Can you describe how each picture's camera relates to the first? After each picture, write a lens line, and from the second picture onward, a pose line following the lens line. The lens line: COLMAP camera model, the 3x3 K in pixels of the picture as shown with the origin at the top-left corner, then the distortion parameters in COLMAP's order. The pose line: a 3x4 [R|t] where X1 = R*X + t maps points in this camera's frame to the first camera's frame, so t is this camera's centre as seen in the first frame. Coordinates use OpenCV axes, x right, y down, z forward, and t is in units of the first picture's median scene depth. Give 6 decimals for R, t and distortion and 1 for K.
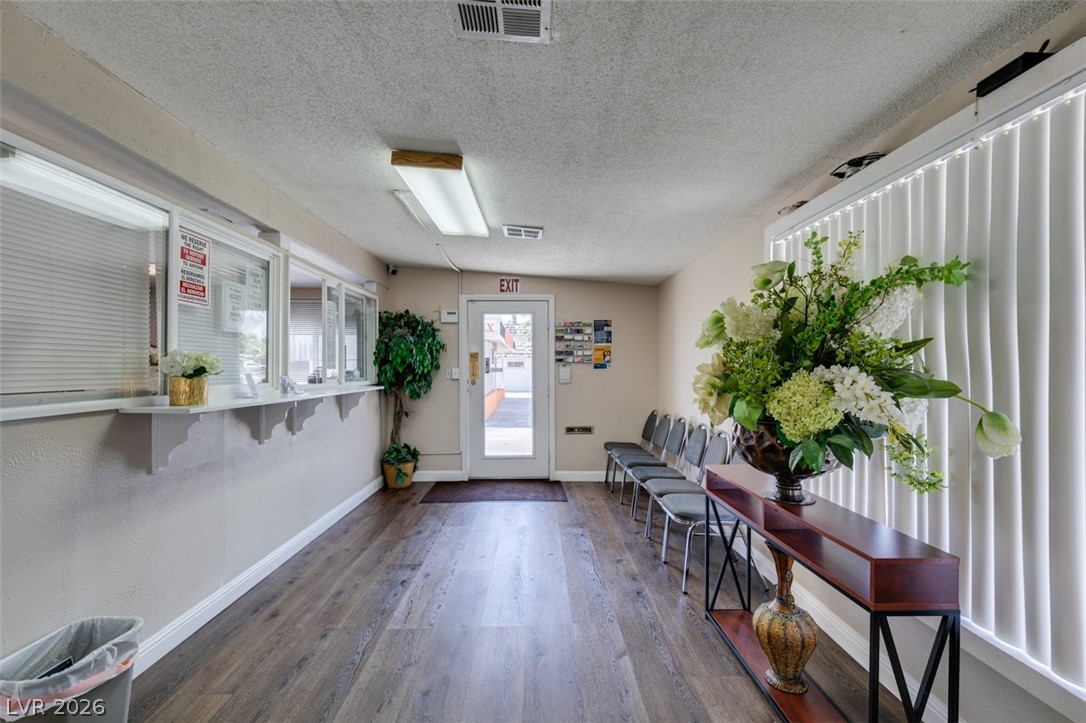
lens RADIAL K [[481.5, 0, 542.3], [0, 481.5, 365.5], [0, 0, 1]] dist [-0.002324, -0.001304]
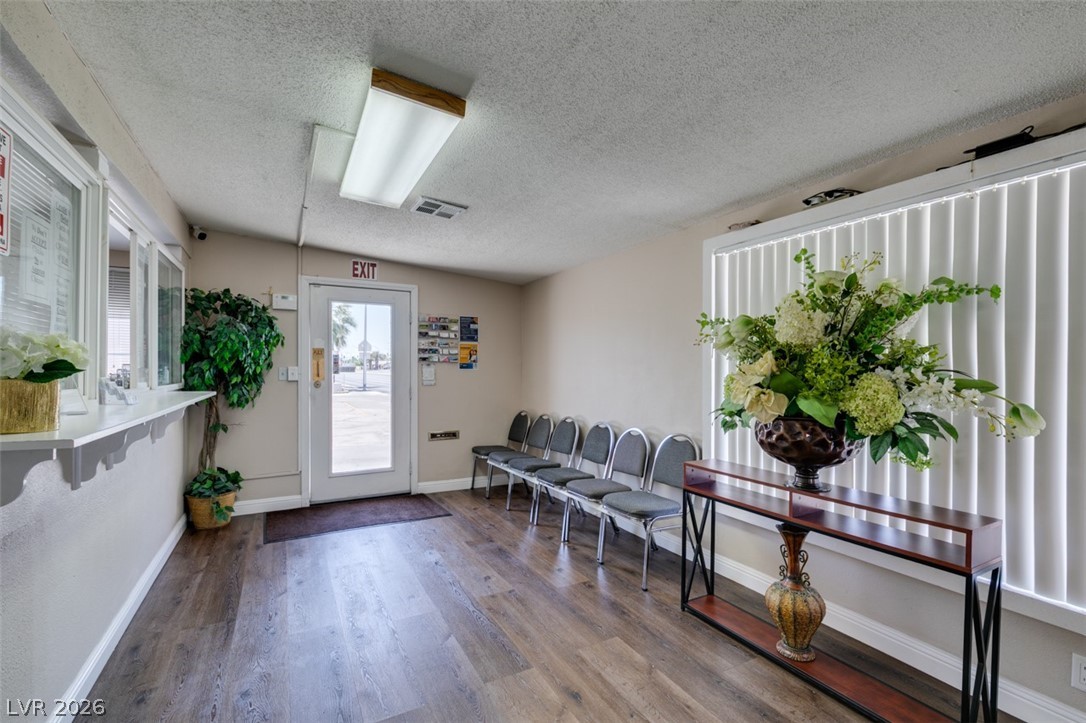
lens RADIAL K [[481.5, 0, 542.5], [0, 481.5, 368.5], [0, 0, 1]] dist [-0.002324, -0.001304]
pose [[0.885995, 0.005660, 0.463660, -0.205414], [-0.008029, 0.999963, 0.003135, 0.002206], [-0.463625, -0.006501, 0.886008, 0.114576]]
